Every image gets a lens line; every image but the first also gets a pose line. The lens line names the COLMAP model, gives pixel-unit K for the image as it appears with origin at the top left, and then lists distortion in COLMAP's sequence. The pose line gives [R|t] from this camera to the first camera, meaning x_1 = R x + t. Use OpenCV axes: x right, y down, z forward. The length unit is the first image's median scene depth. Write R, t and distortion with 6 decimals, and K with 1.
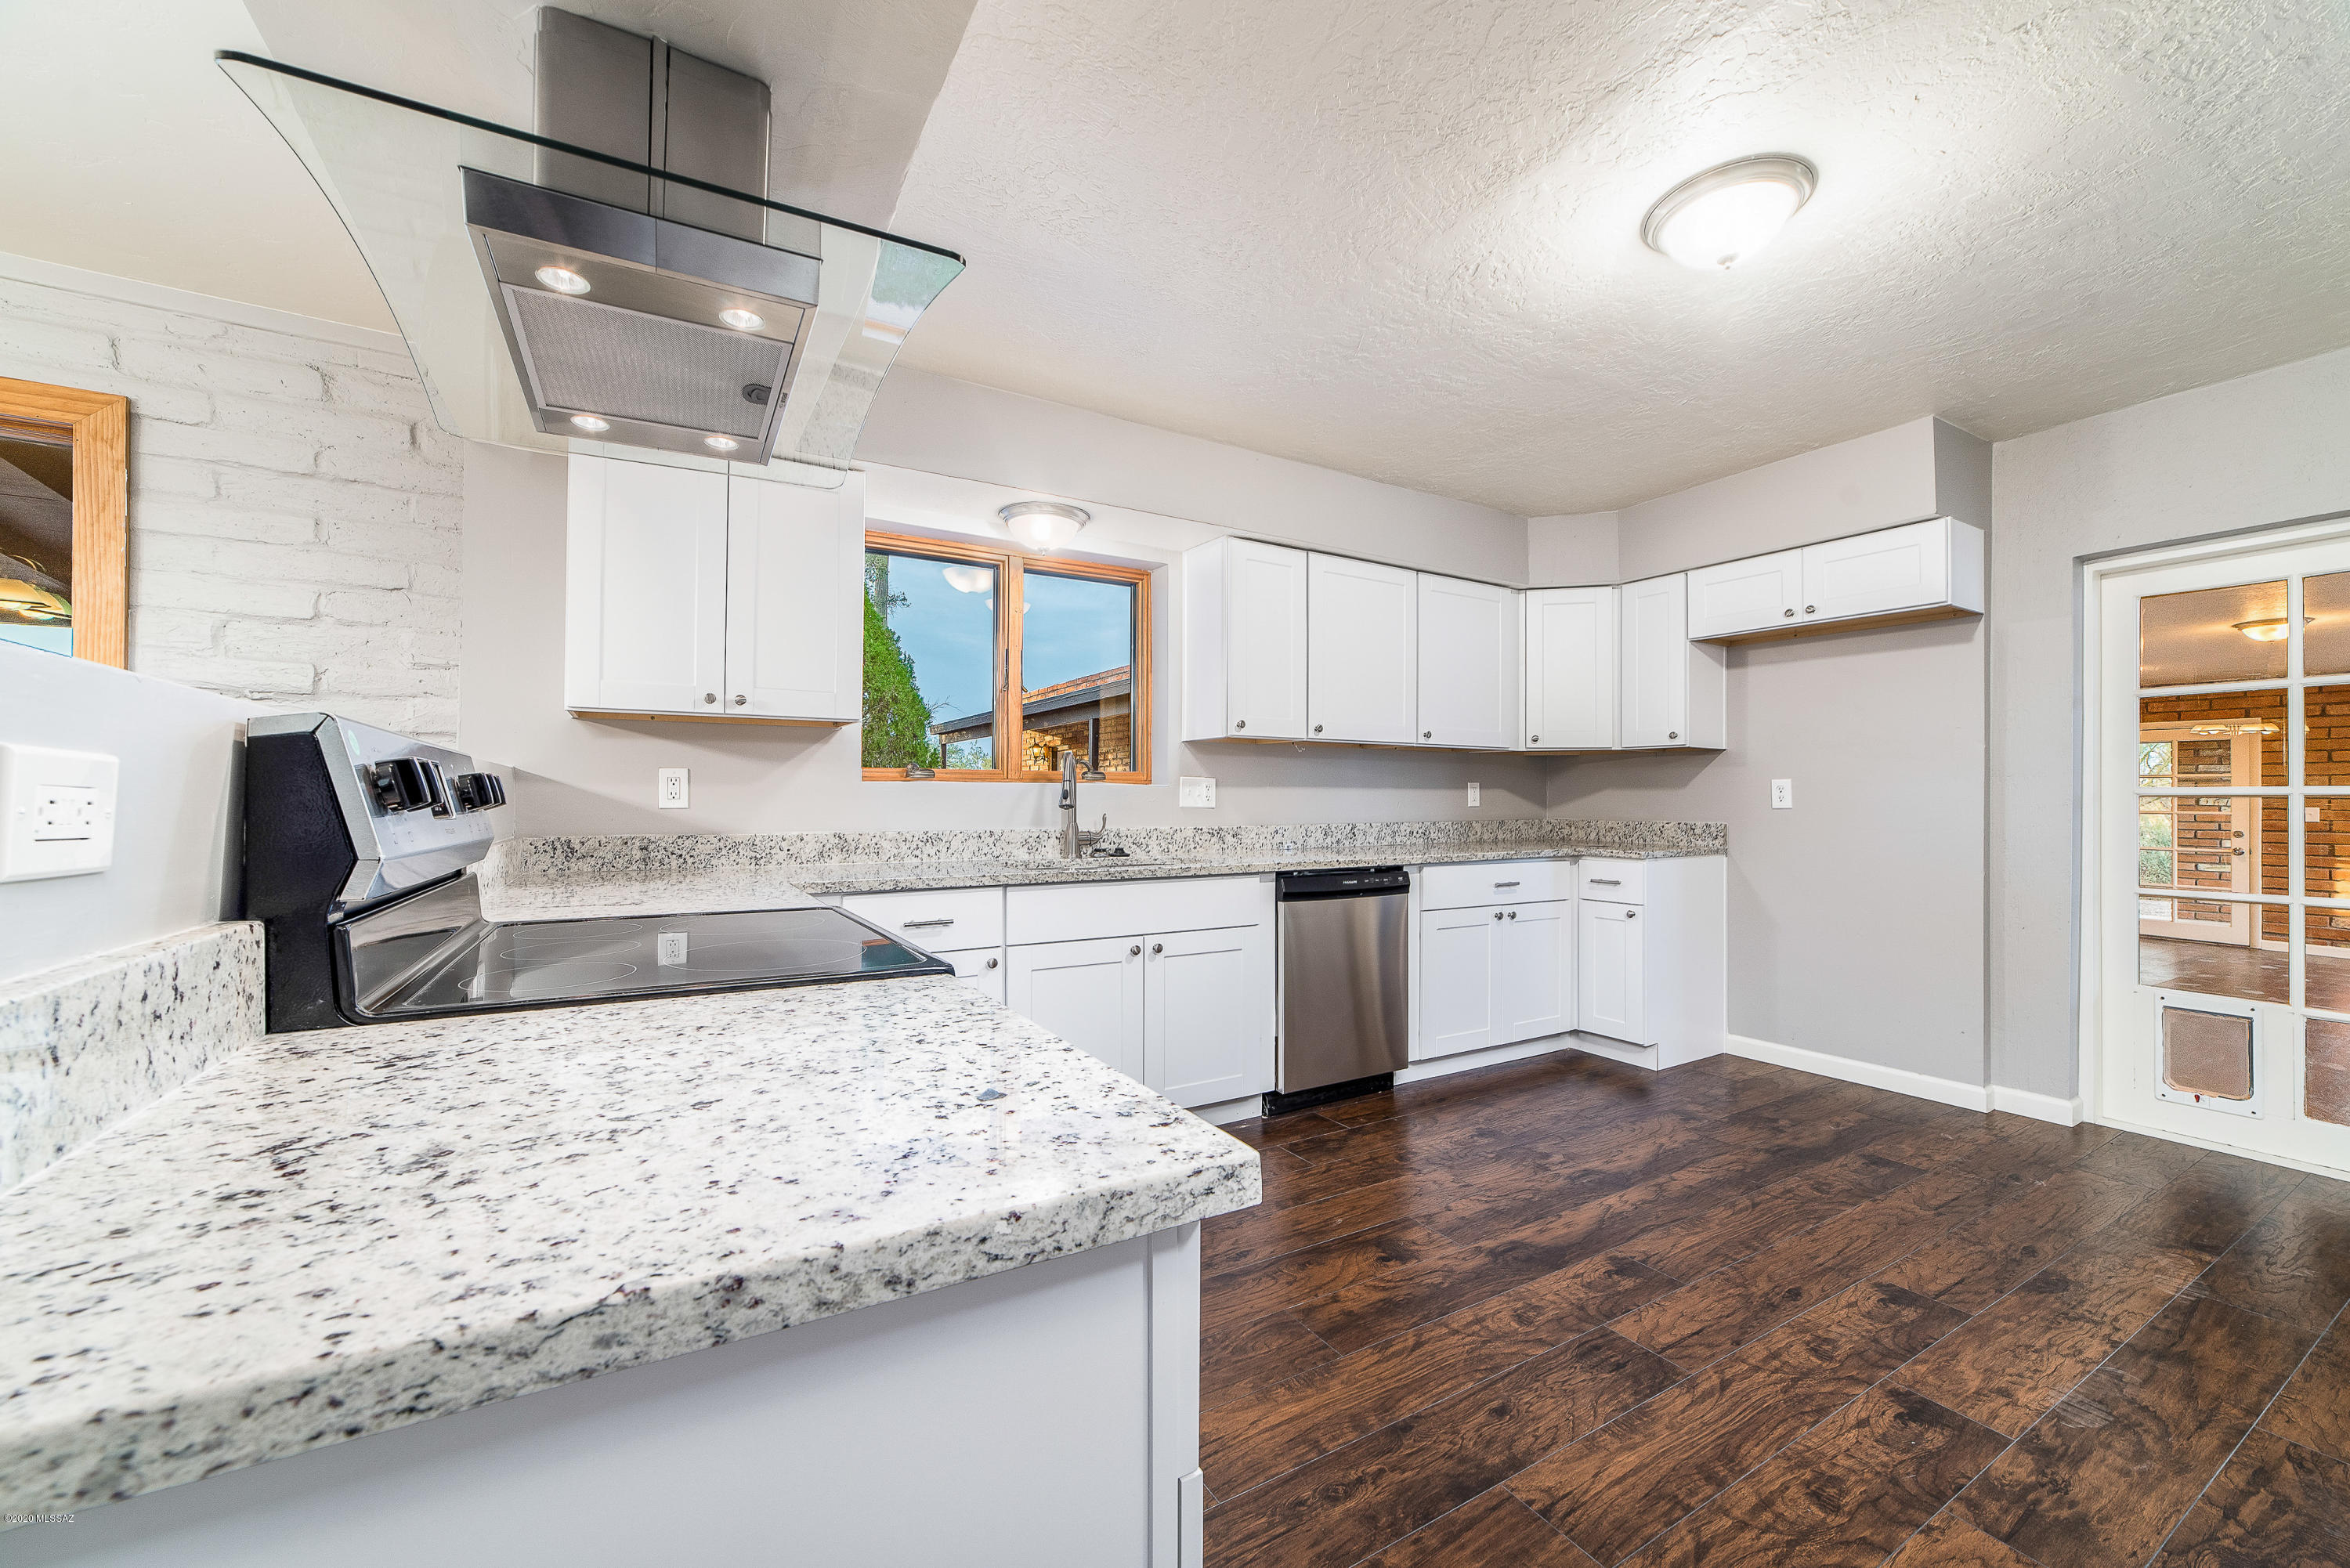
lens RADIAL K [[910.3, 0, 1179.6], [0, 910.3, 827.9], [0, 0, 1]] dist [-0.017505, 0.005163]
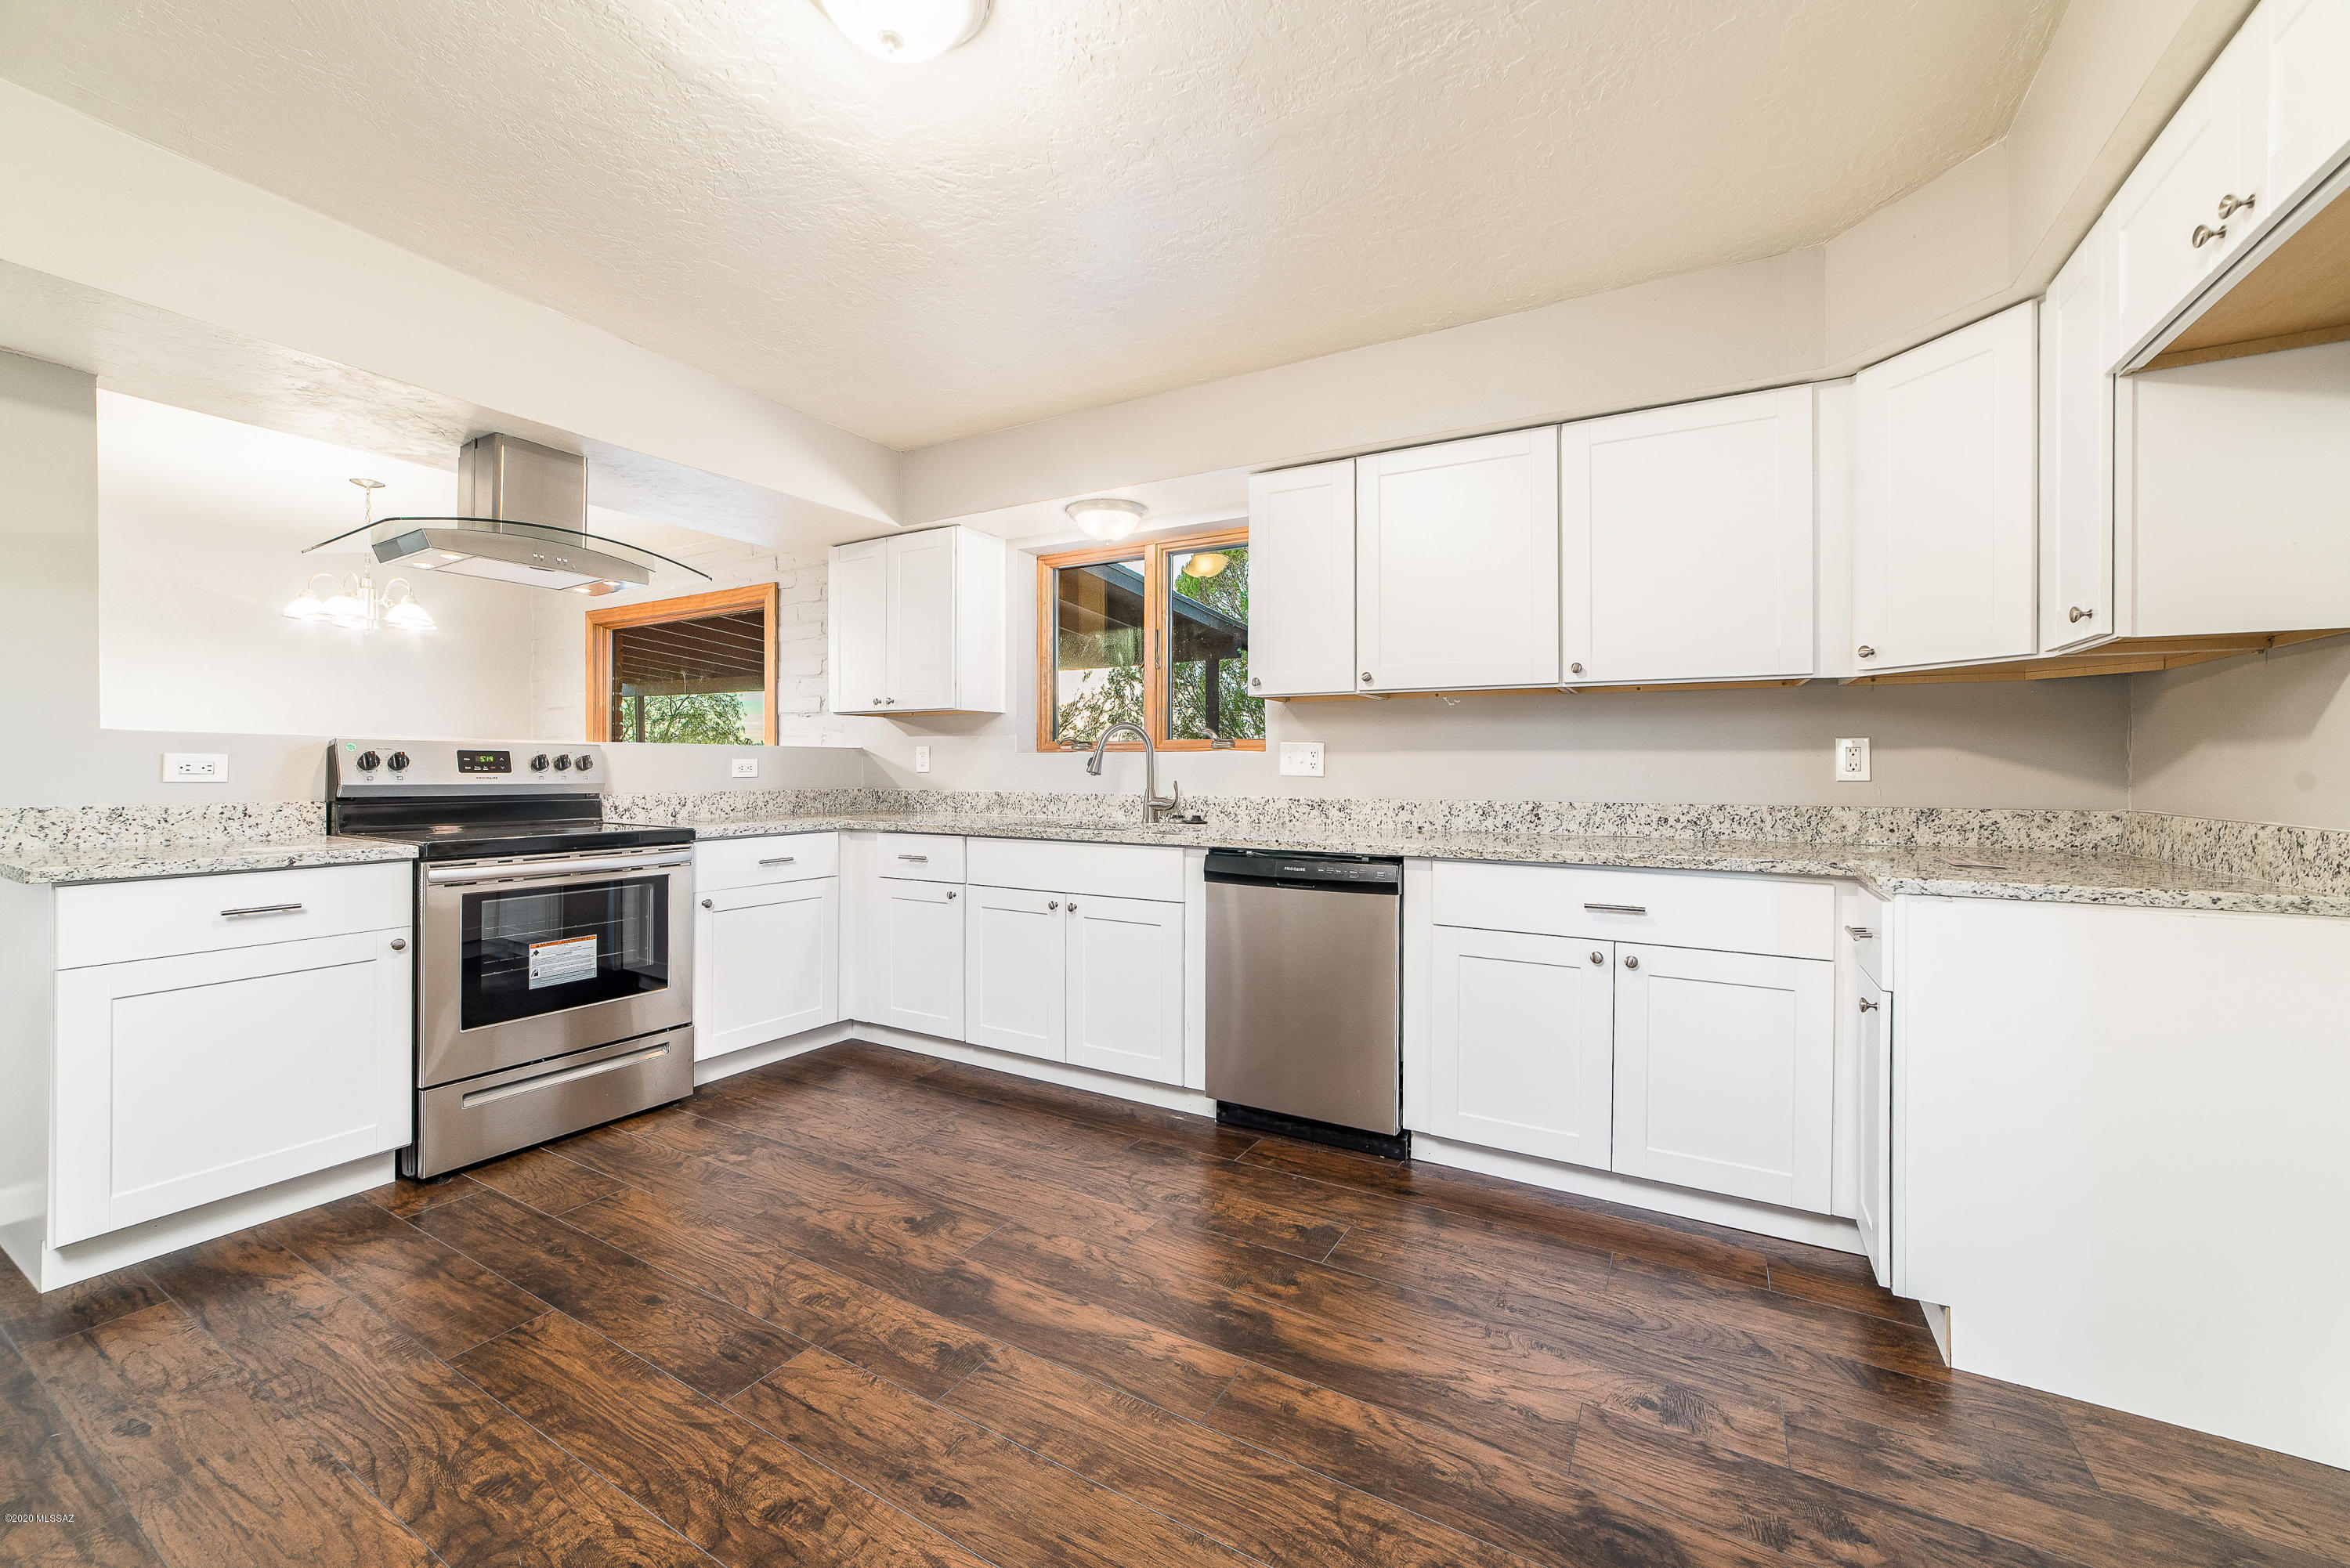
lens RADIAL K [[923.9, 0, 1175.8], [0, 923.9, 799.6], [0, 0, 1]] dist [-0.020847, 0.007325]
pose [[0.488290, 0.029981, -0.872166, 0.872487], [-0.030041, 0.999395, 0.017536, -0.013625], [0.872164, 0.017638, 0.488895, 0.523939]]
